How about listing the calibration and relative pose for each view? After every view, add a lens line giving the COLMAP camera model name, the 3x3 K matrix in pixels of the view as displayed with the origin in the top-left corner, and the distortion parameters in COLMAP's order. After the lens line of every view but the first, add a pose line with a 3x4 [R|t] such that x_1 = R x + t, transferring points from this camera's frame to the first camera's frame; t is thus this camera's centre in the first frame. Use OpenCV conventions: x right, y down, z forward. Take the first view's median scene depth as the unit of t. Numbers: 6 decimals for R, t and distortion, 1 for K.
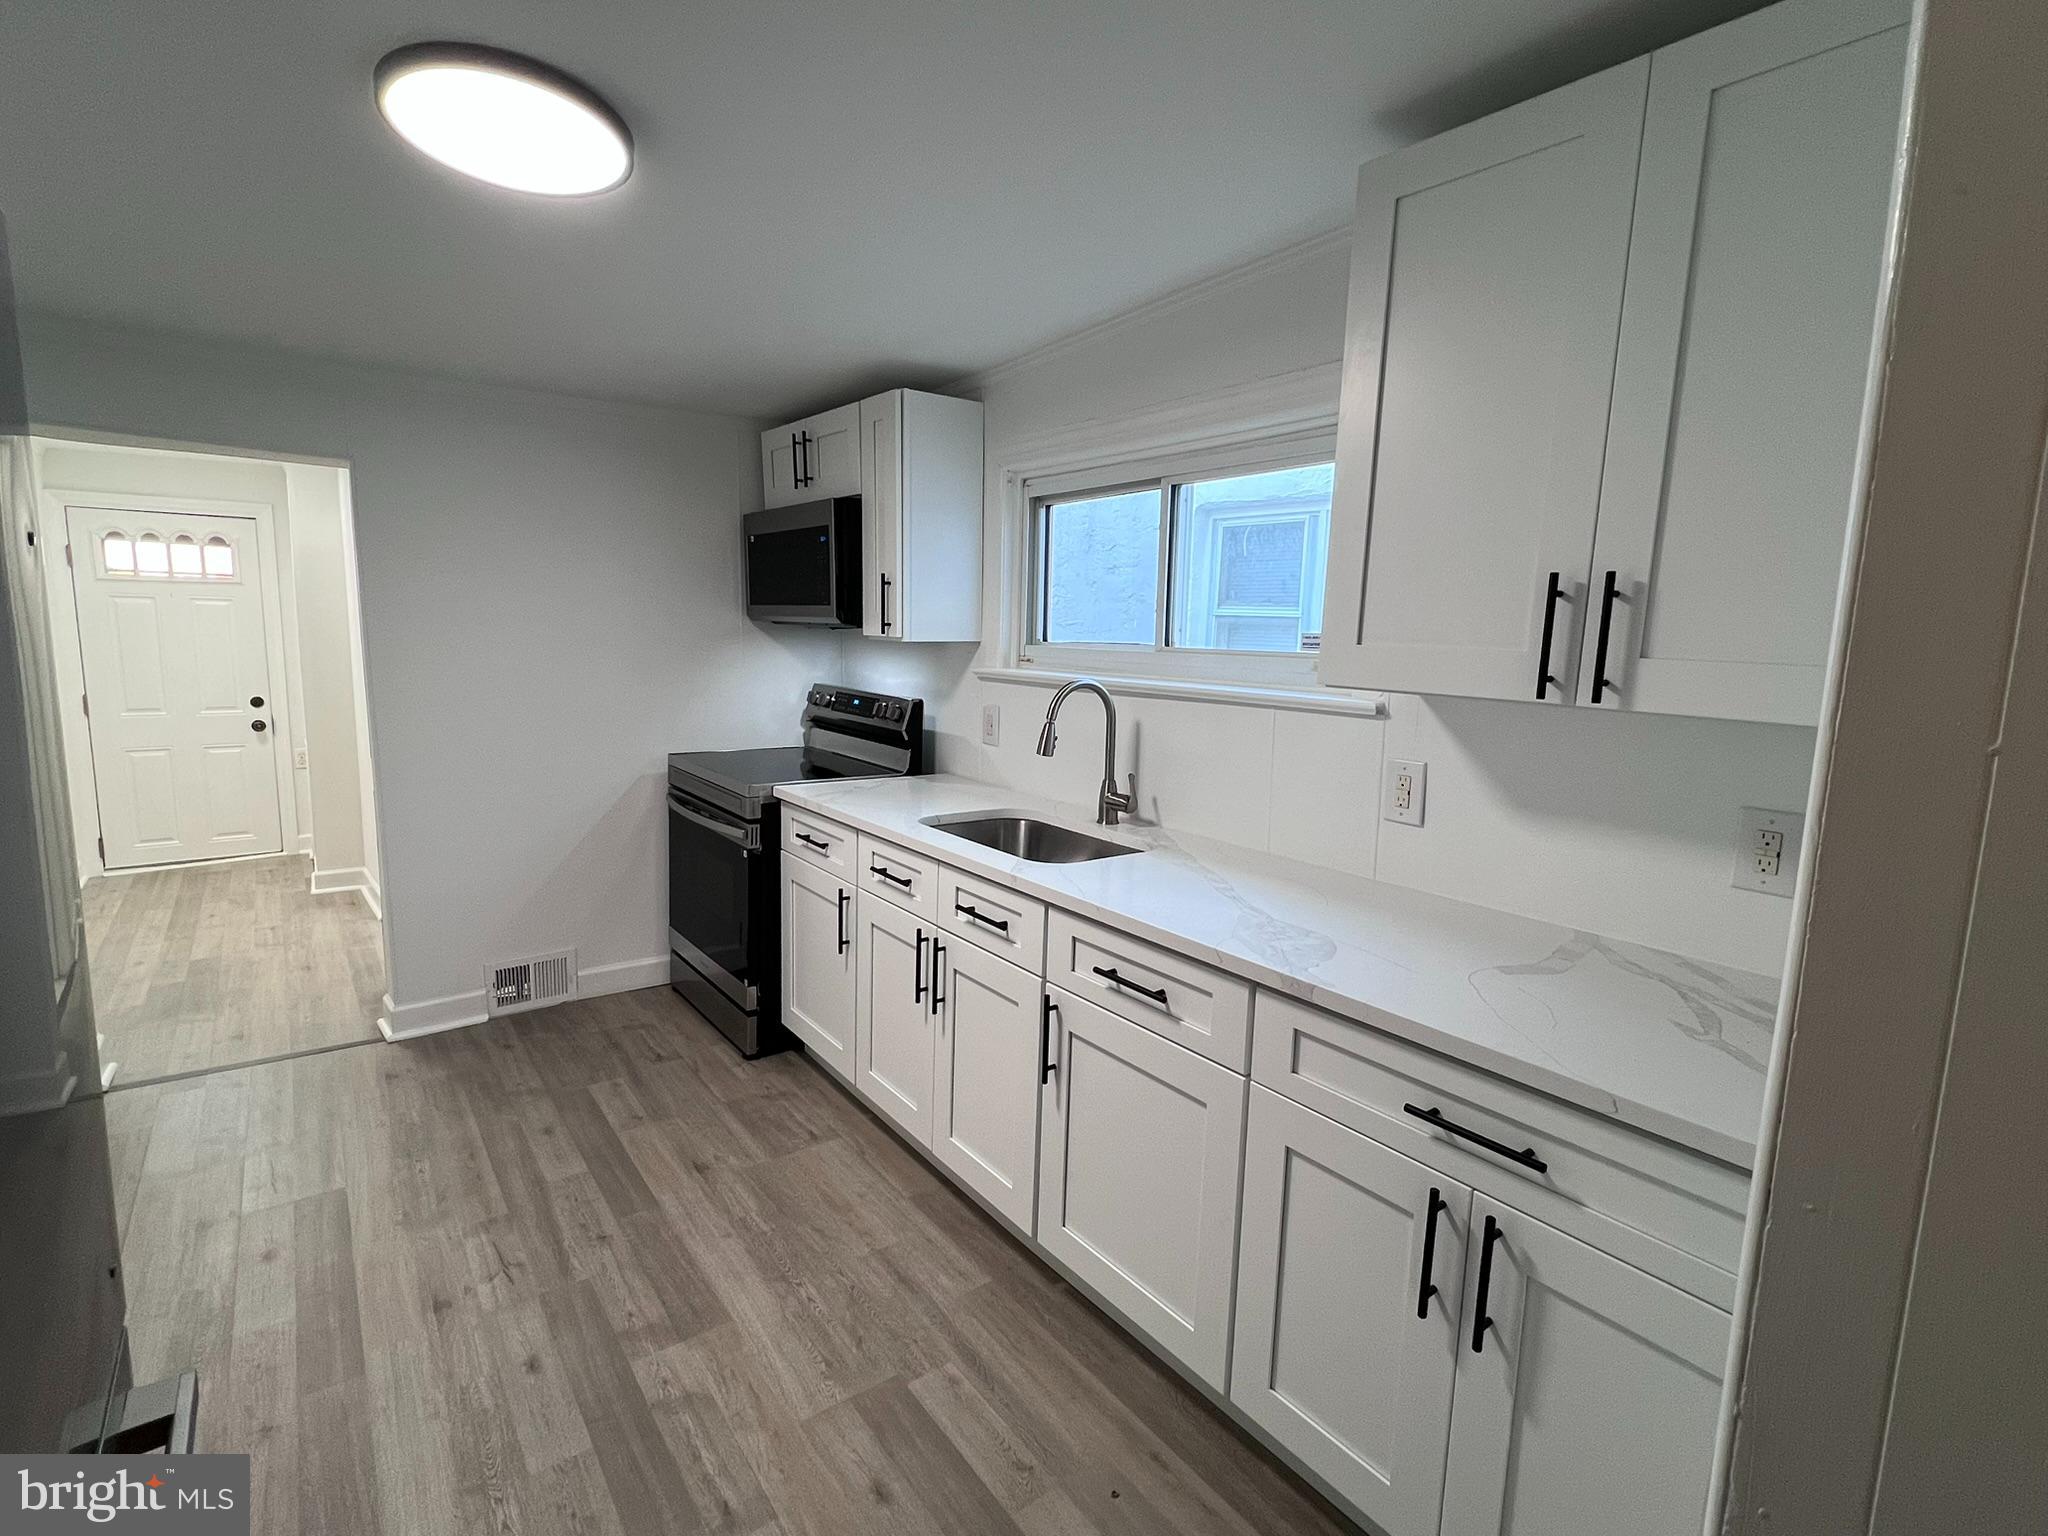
lens RADIAL K [[972.9, 0, 1024.0], [0, 972.9, 768.0], [0, 0, 1]] dist [-0.000844, -0.000134]
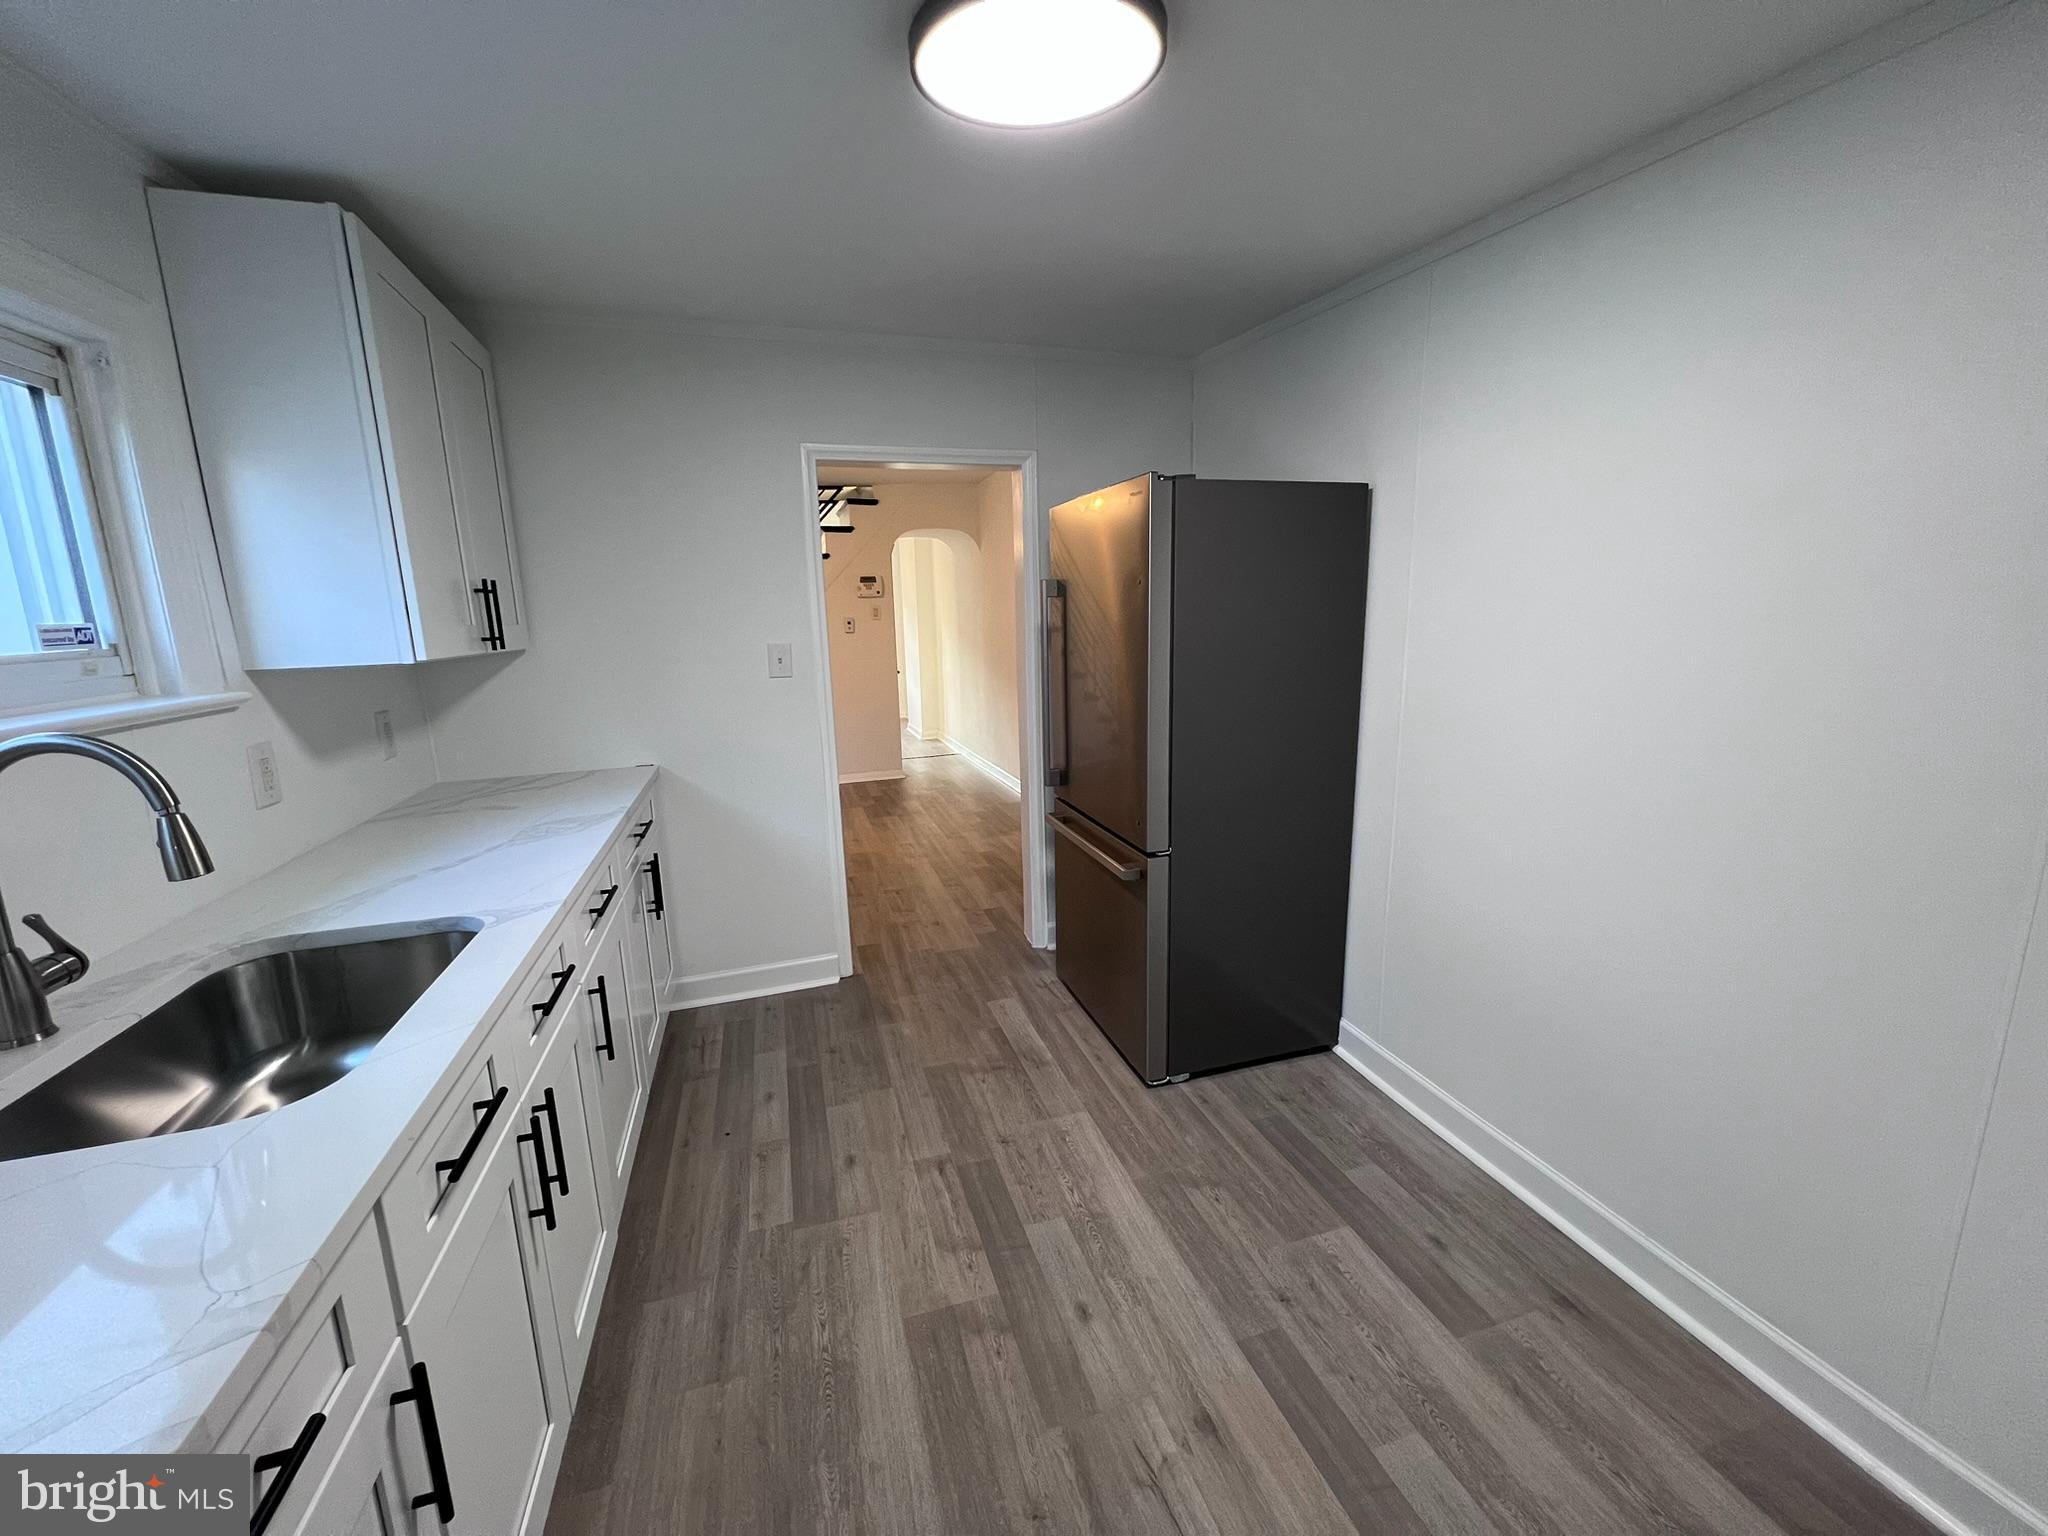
lens RADIAL K [[814.3, 0, 1017.2], [0, 814.3, 759.6], [0, 0, 1]] dist [0.001798, 0.000243]
pose [[-0.939053, -0.068691, 0.336841, -0.583874], [0.048187, 0.943859, 0.326814, -0.212384], [-0.340380, 0.323127, -0.883024, 1.356246]]
